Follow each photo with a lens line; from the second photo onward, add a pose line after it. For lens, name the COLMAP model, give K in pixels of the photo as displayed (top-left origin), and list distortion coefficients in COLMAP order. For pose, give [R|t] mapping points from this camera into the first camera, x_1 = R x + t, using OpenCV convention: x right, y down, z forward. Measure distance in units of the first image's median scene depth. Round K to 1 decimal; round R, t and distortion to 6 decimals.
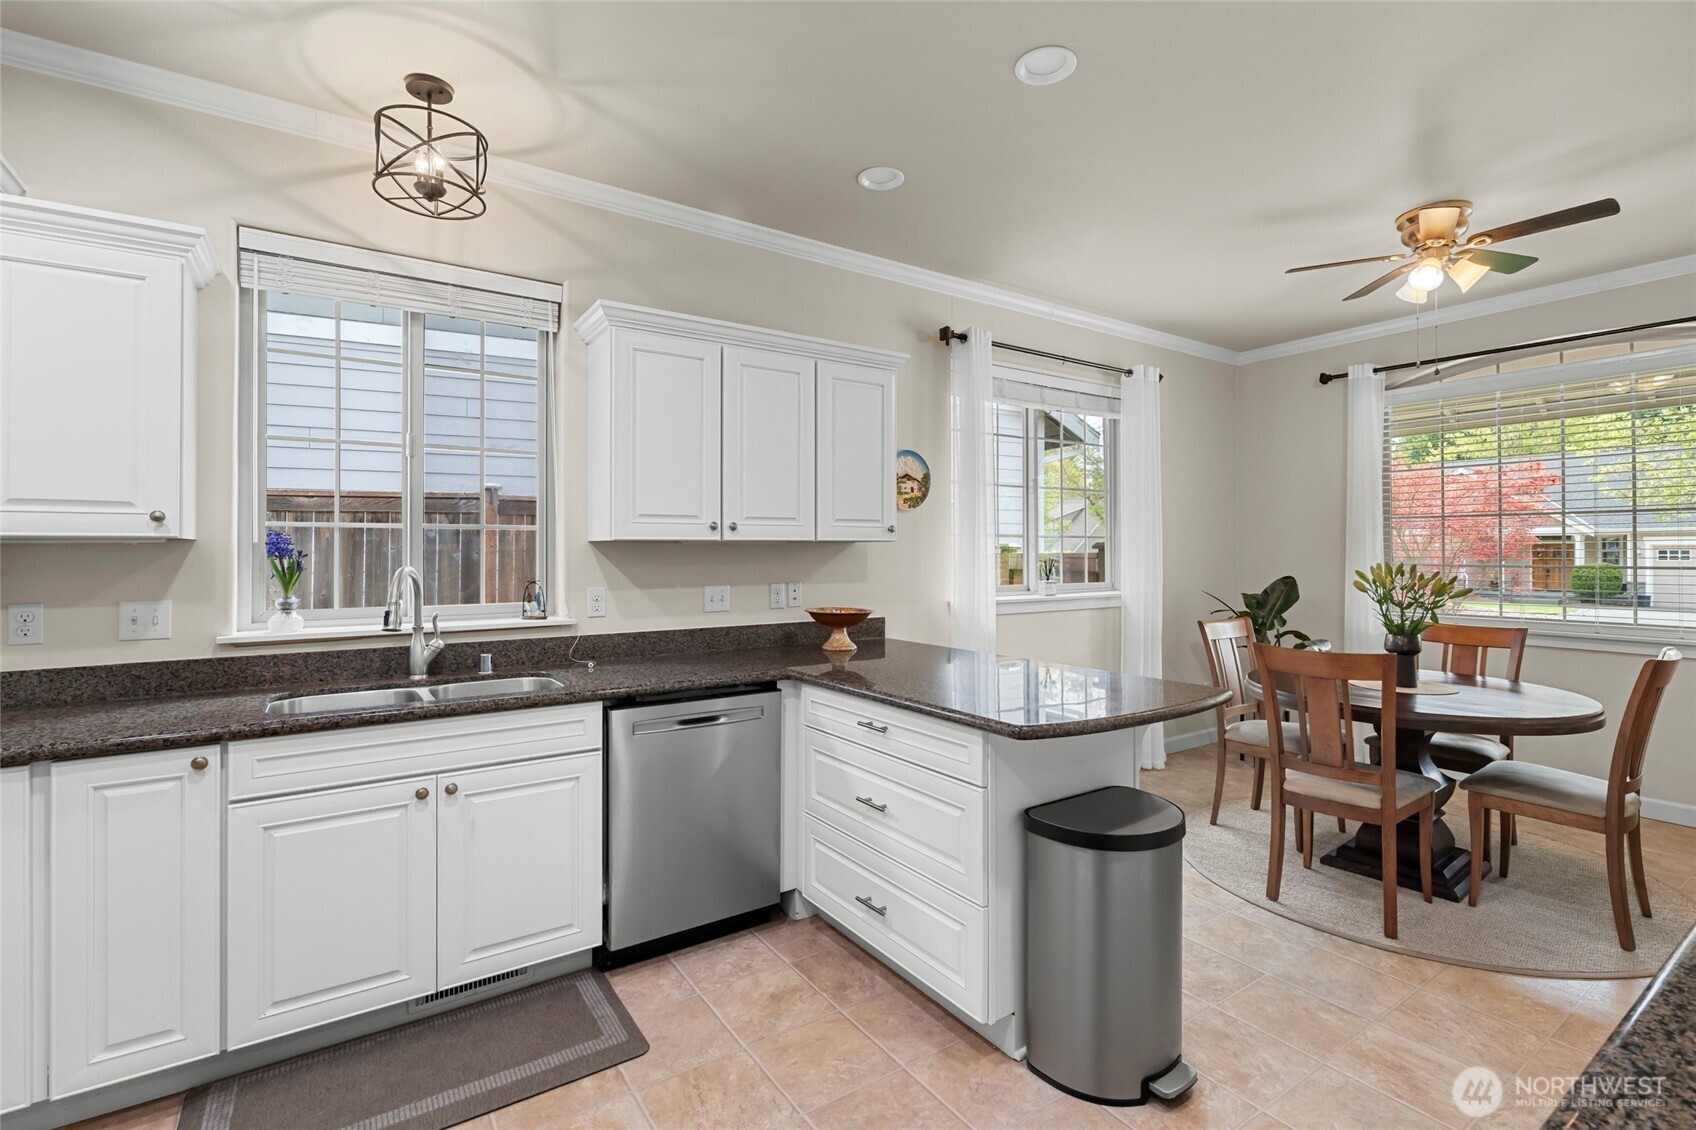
lens RADIAL K [[757.5, 0, 867.0], [0, 757.5, 545.5], [0, 0, 1]] dist [-0.008466, 0.002192]
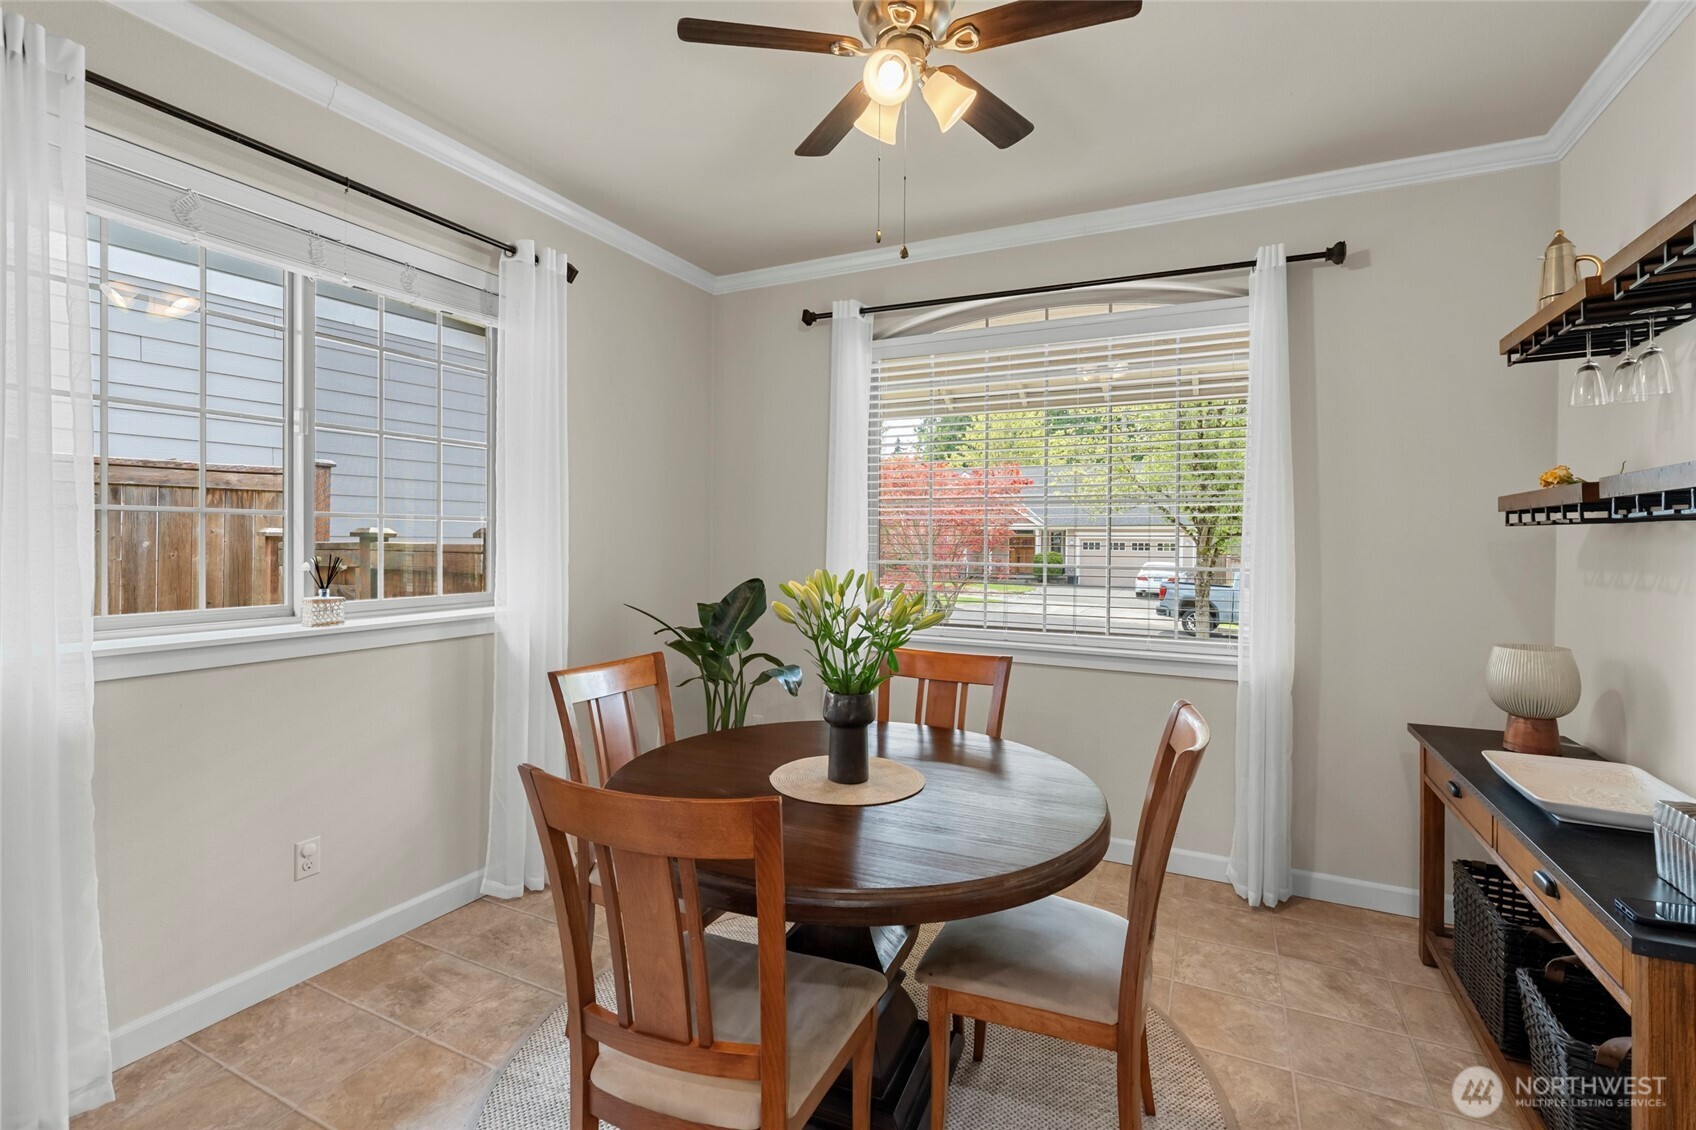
lens RADIAL K [[757.5, 0, 850.6], [0, 757.5, 540.1], [0, 0, 1]] dist [-0.008466, 0.002192]
pose [[0.869192, 0.008223, 0.494406, 0.287137], [-0.013131, 0.999893, 0.006453, -0.002447], [-0.494300, -0.012101, 0.869207, 0.335078]]
